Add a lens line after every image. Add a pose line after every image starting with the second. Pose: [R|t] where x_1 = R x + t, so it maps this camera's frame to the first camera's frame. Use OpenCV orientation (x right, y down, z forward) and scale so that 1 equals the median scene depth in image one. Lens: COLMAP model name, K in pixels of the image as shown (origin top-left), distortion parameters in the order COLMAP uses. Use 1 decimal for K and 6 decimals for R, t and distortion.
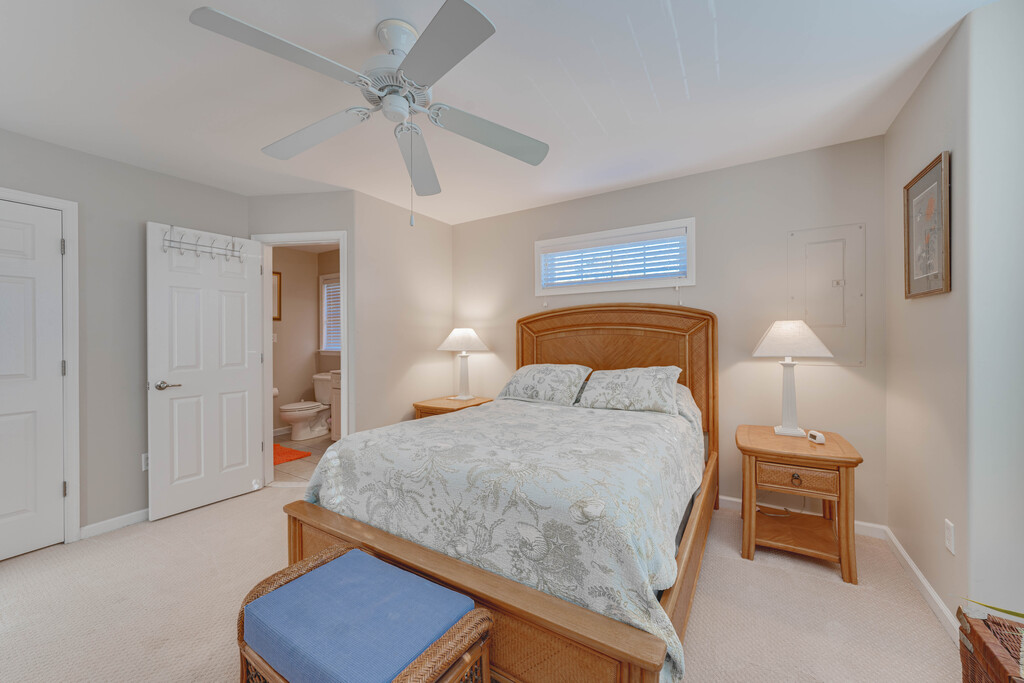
lens RADIAL K [[391.4, 0, 503.3], [0, 391.4, 347.2], [0, 0, 1]] dist [-0.006153, 0.001116]
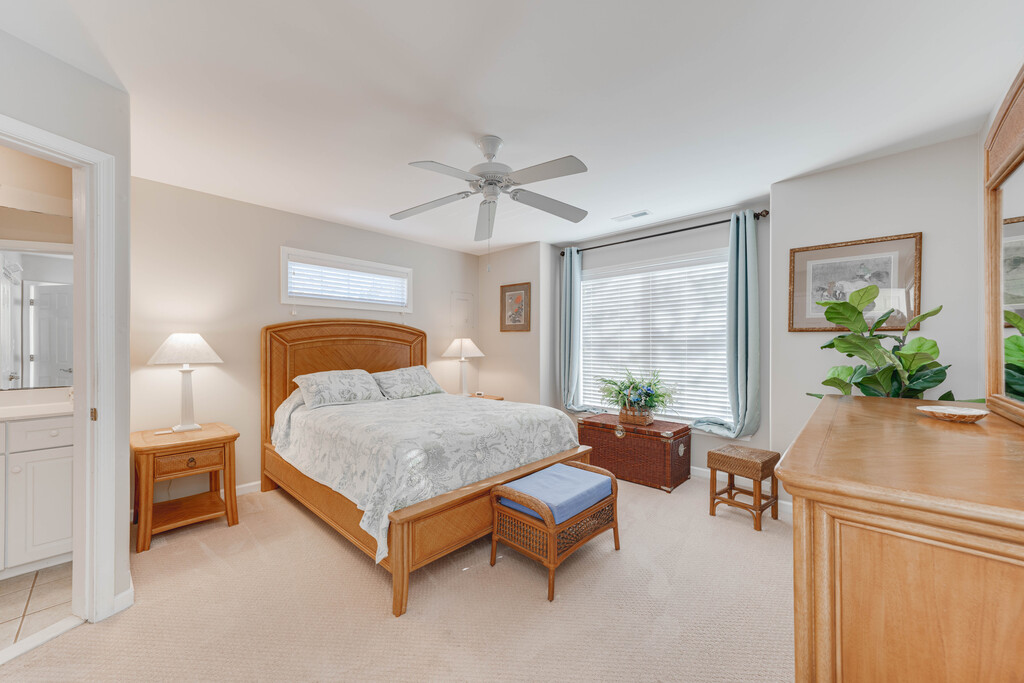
lens RADIAL K [[391.4, 0, 510.7], [0, 391.4, 342.8], [0, 0, 1]] dist [-0.006153, 0.001116]
pose [[0.178614, 0.009184, 0.983876, -0.885156], [0.016218, 0.999793, -0.012277, -0.013859], [-0.983786, 0.018149, 0.178428, 0.312025]]
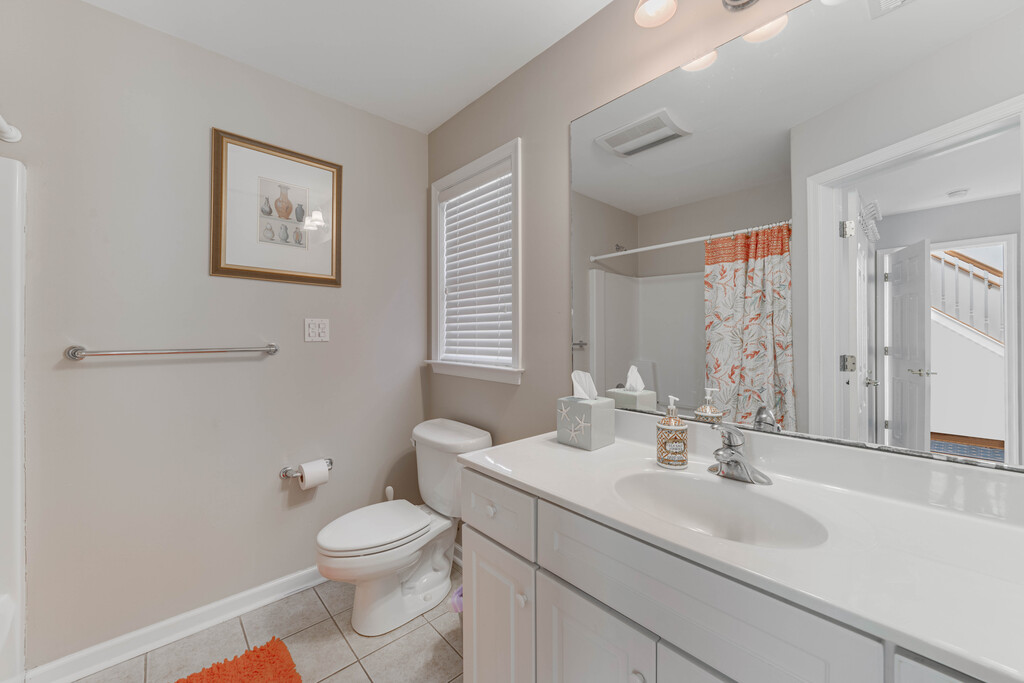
lens RADIAL K [[392.9, 0, 511.2], [0, 392.9, 342.3], [0, 0, 1]] dist [-0.001769, -0.000049]
pose [[0.967626, -0.002075, -0.252380, -0.485821], [-0.001159, 0.999919, -0.012662, -0.013200], [0.252386, 0.012545, 0.967545, 1.062363]]
